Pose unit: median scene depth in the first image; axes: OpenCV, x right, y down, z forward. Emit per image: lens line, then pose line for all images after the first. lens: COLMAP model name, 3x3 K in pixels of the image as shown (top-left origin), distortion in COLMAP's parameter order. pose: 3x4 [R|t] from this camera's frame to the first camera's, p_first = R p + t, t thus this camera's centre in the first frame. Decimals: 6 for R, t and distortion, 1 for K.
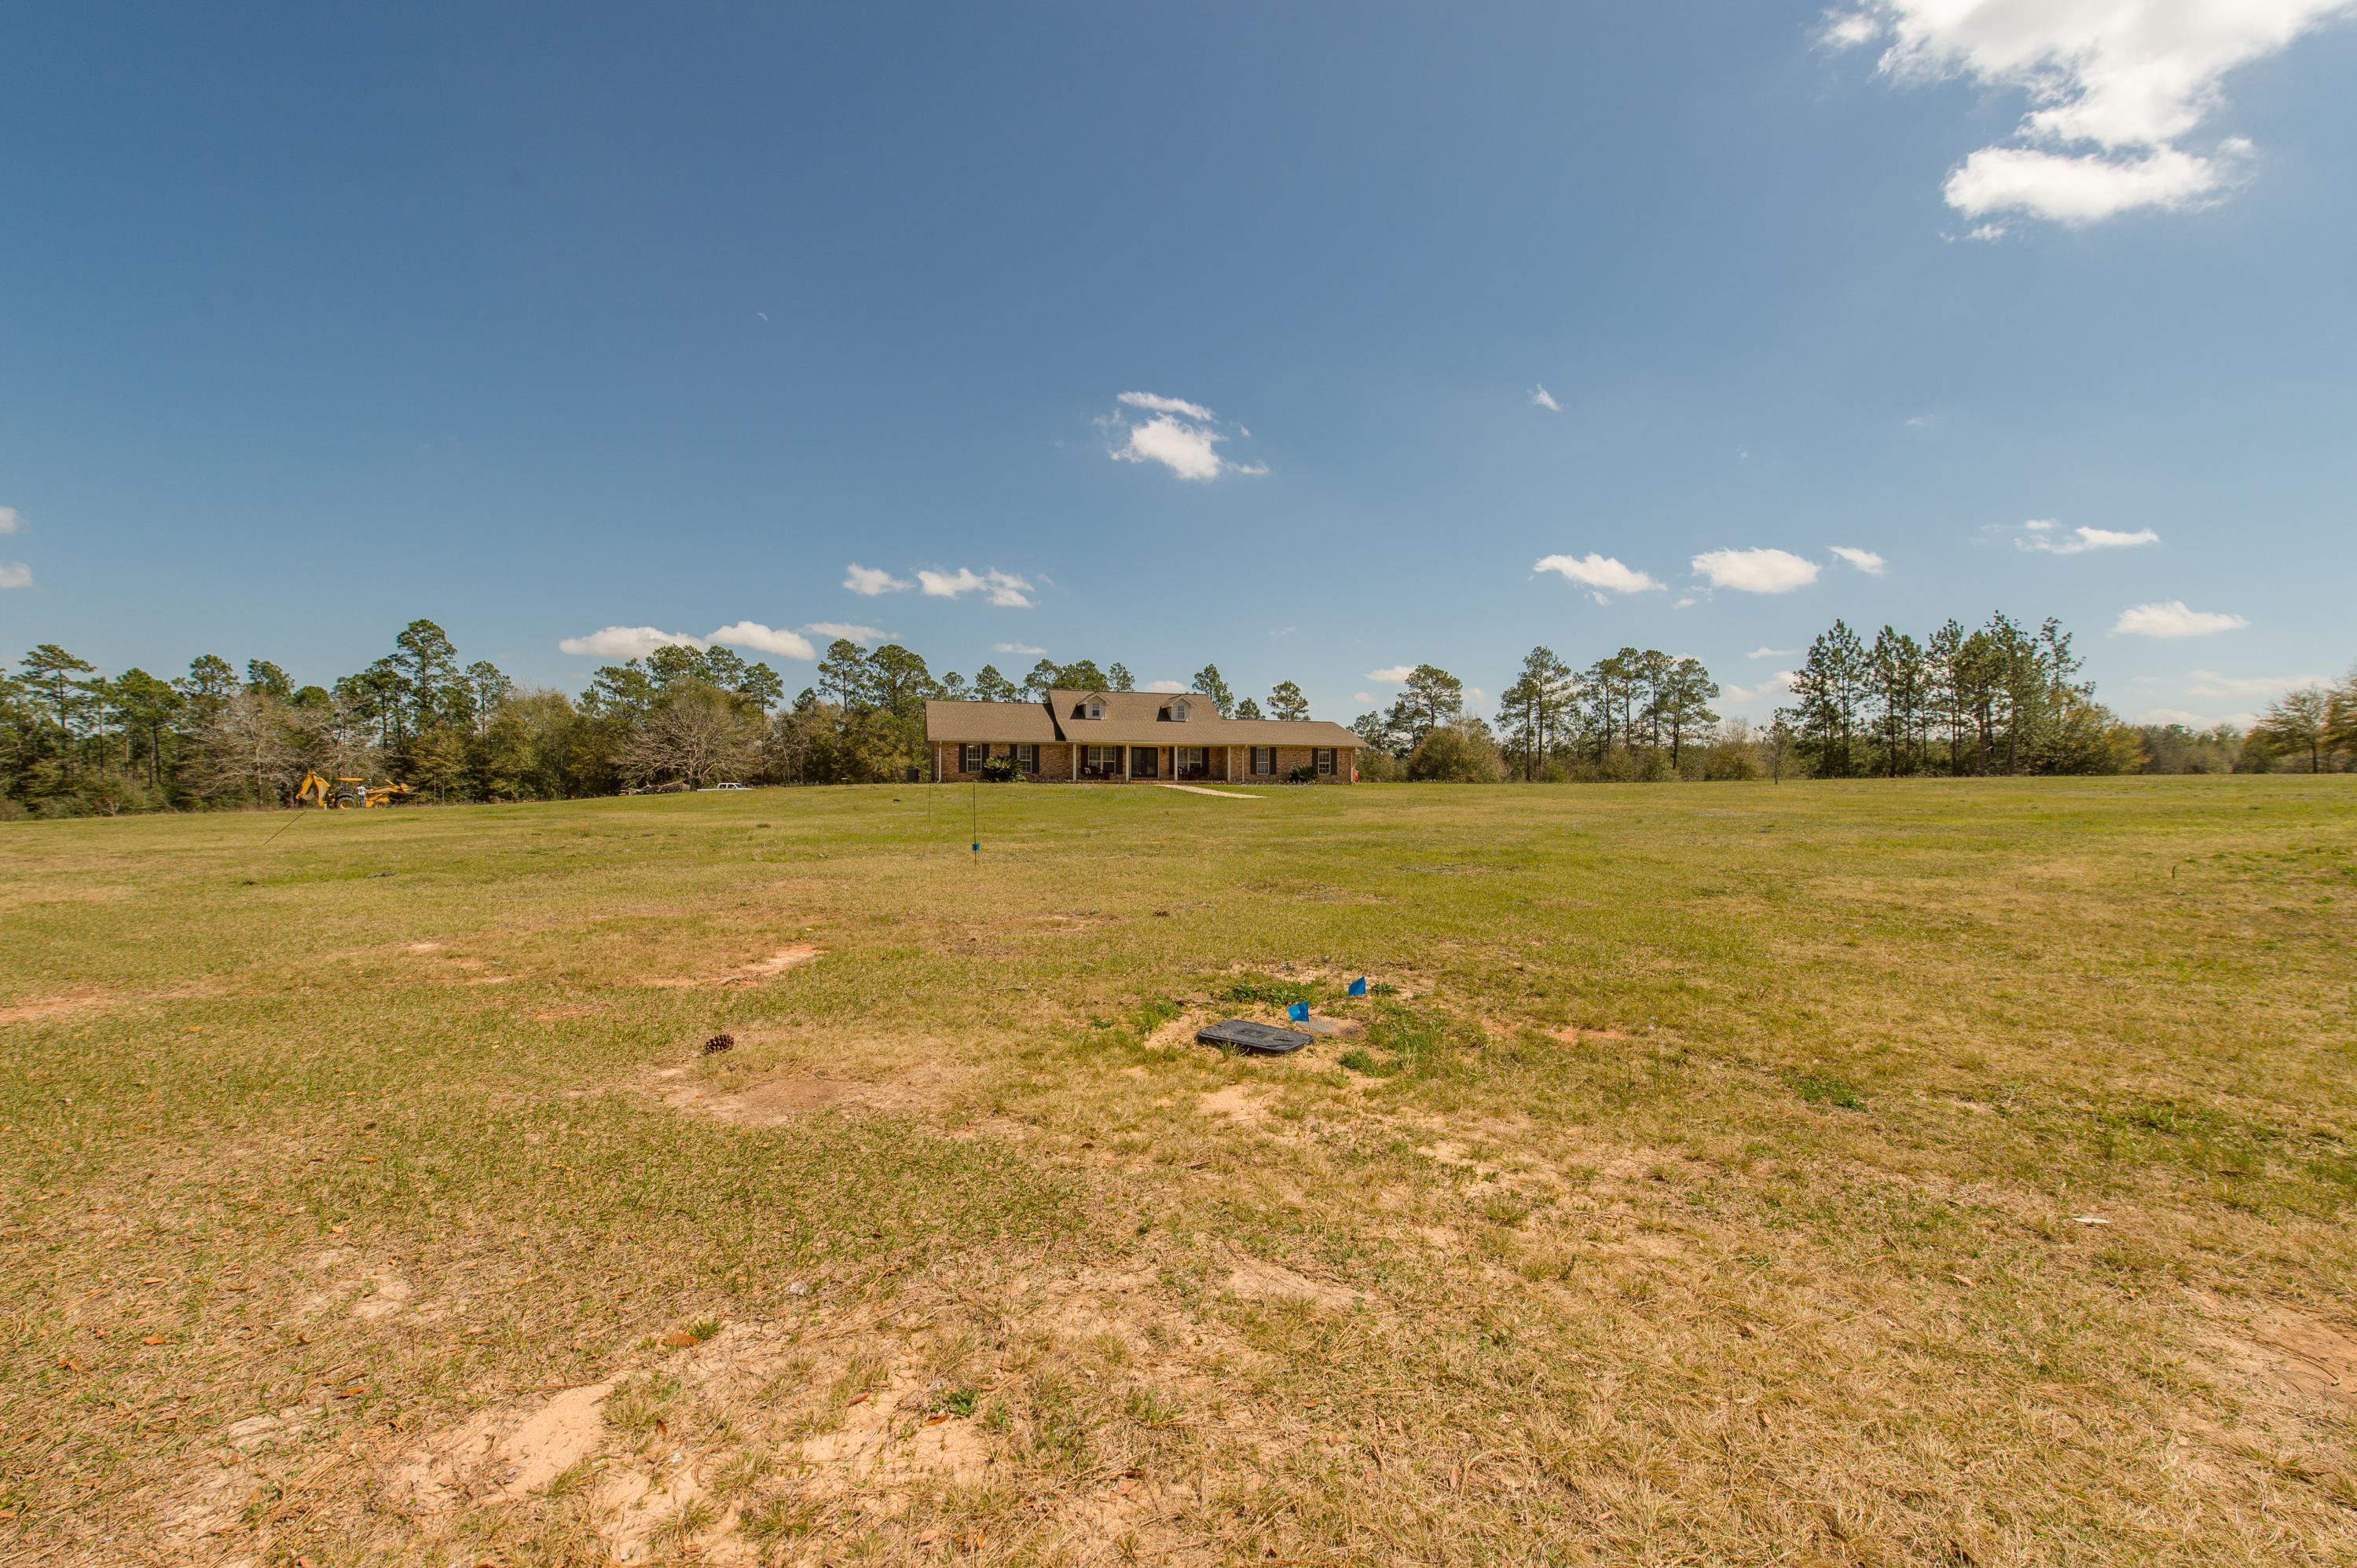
lens RADIAL K [[948.9, 0, 1177.7], [0, 948.9, 779.0], [0, 0, 1]] dist [0.000193, 0.000003]
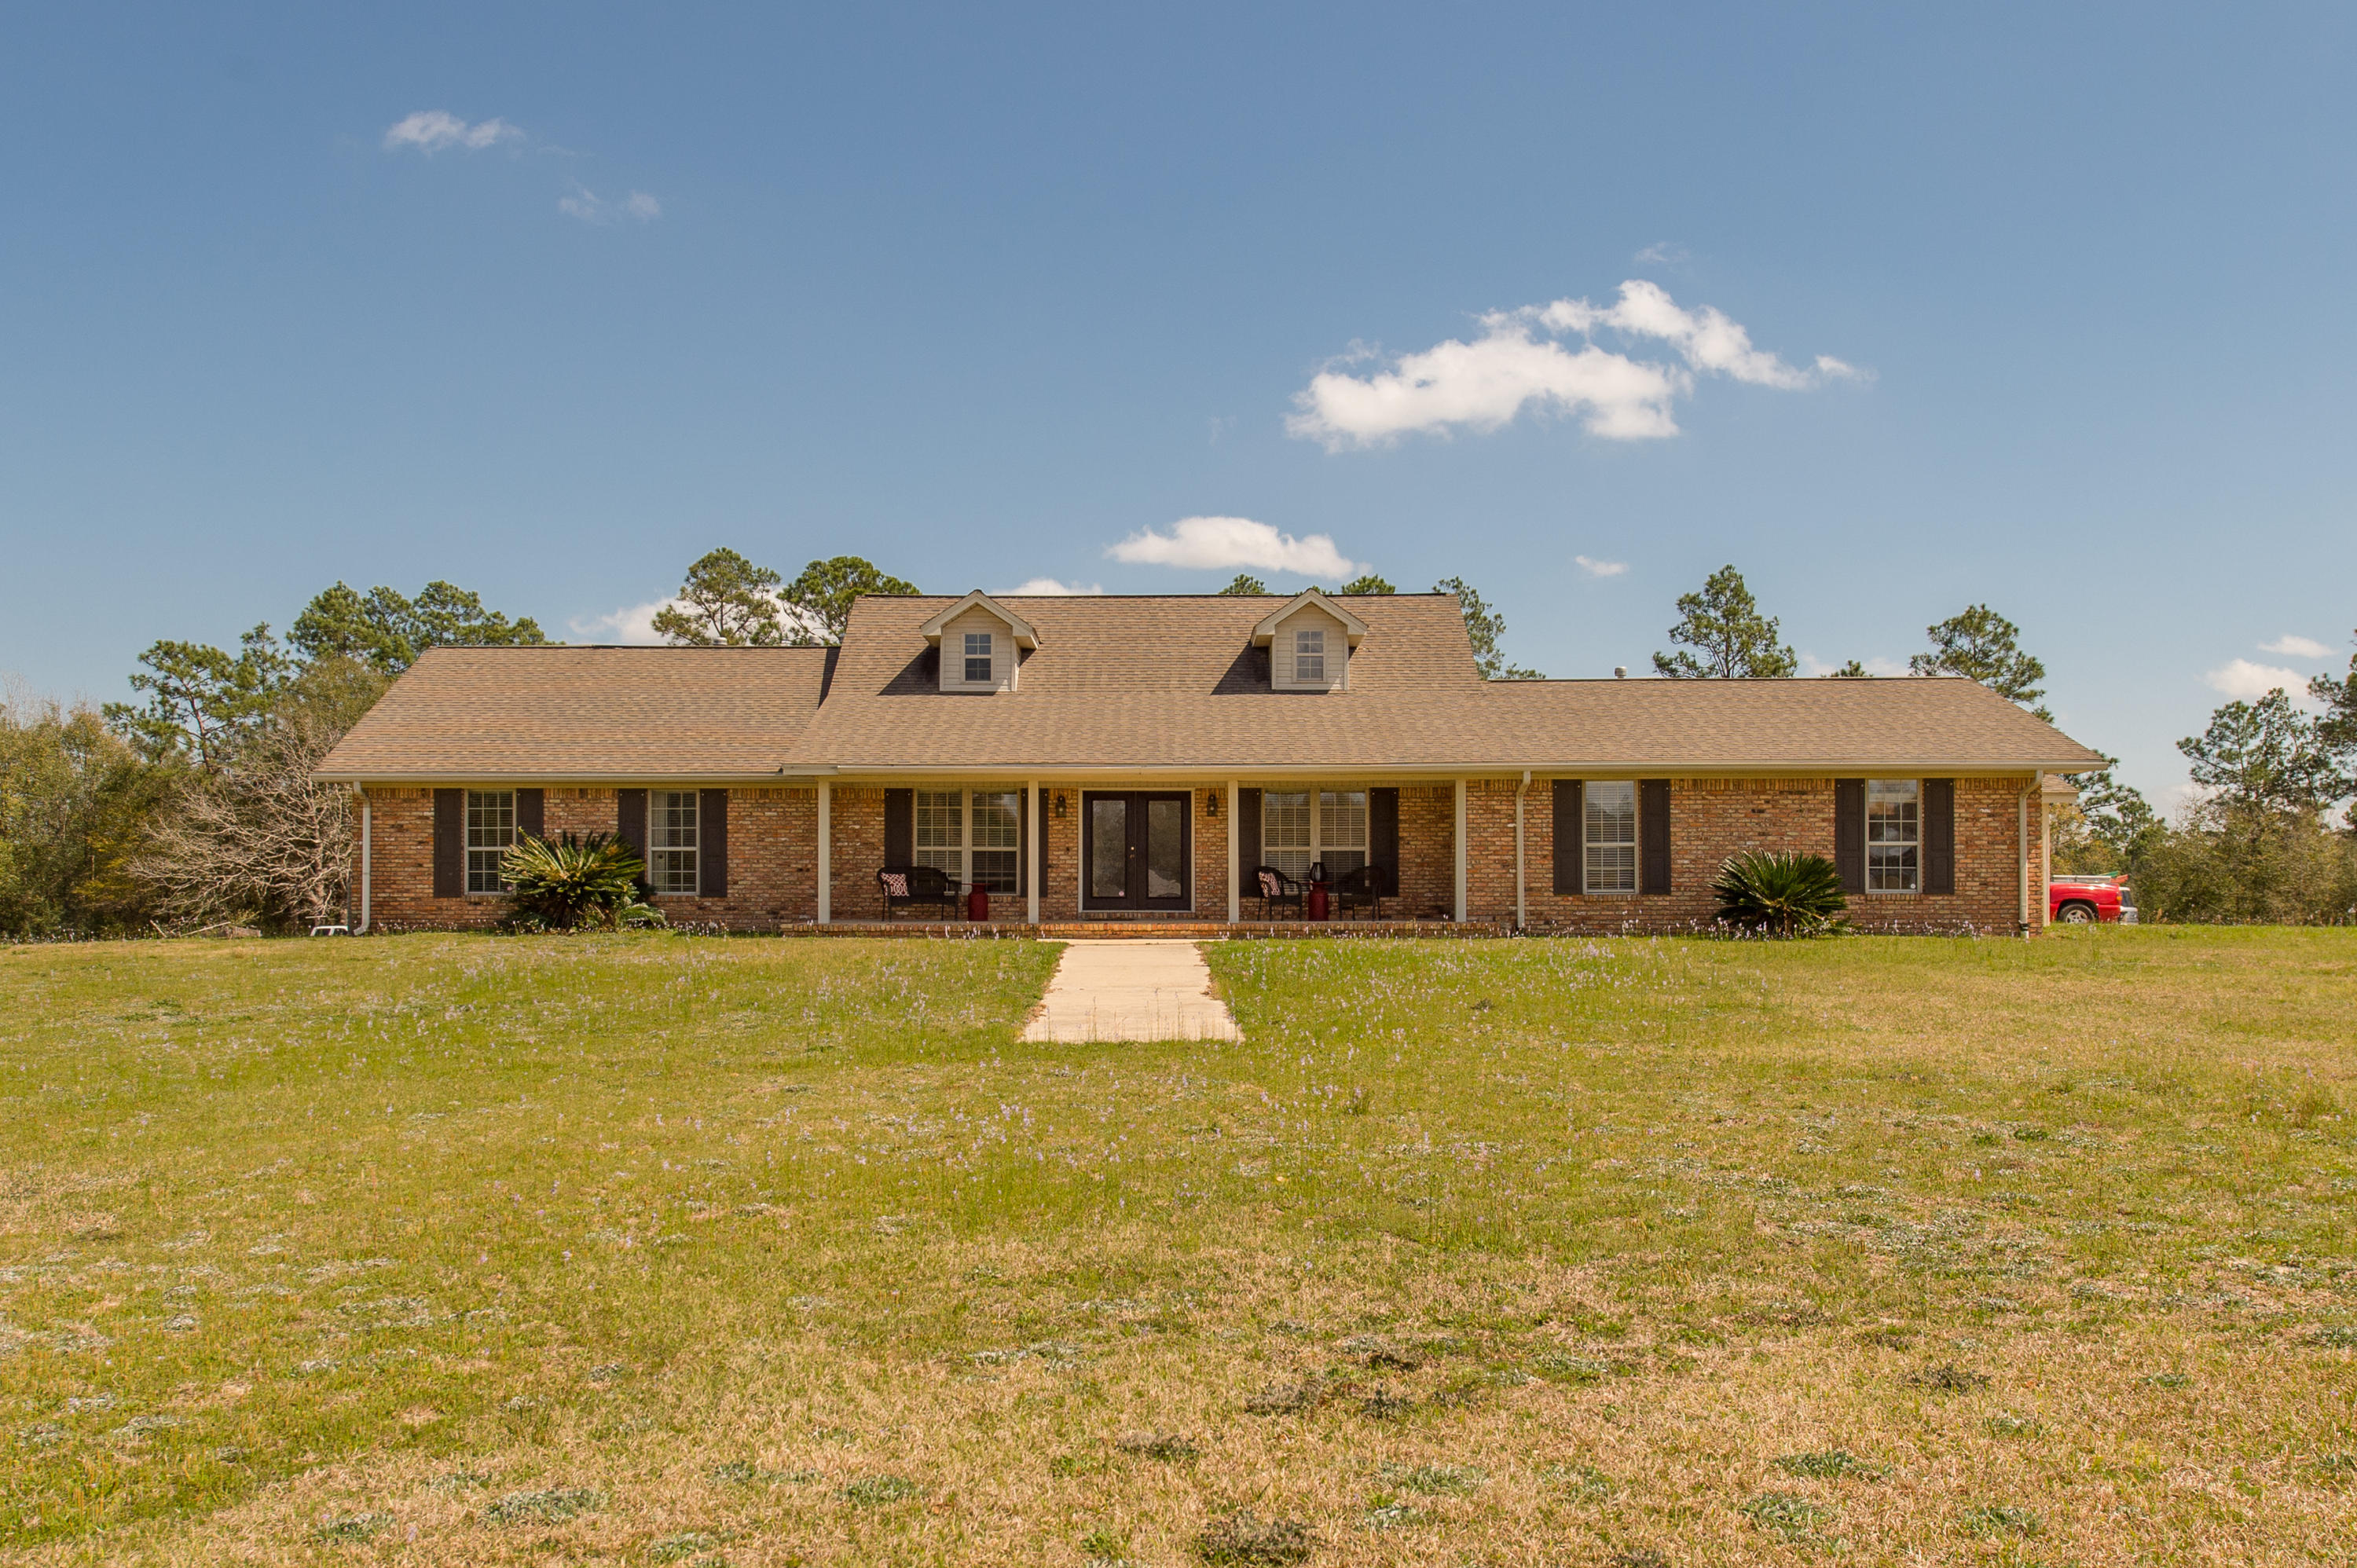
lens RADIAL K [[2018.0, 0, 1179.2], [0, 2018.0, 787.8], [0, 0, 1]] dist [-0.000407, -0.000466]
pose [[0.946767, -0.023111, -0.321088, 0.147547], [0.005223, 0.998391, -0.056459, -0.003742], [0.321876, 0.051776, 0.945365, 0.476901]]
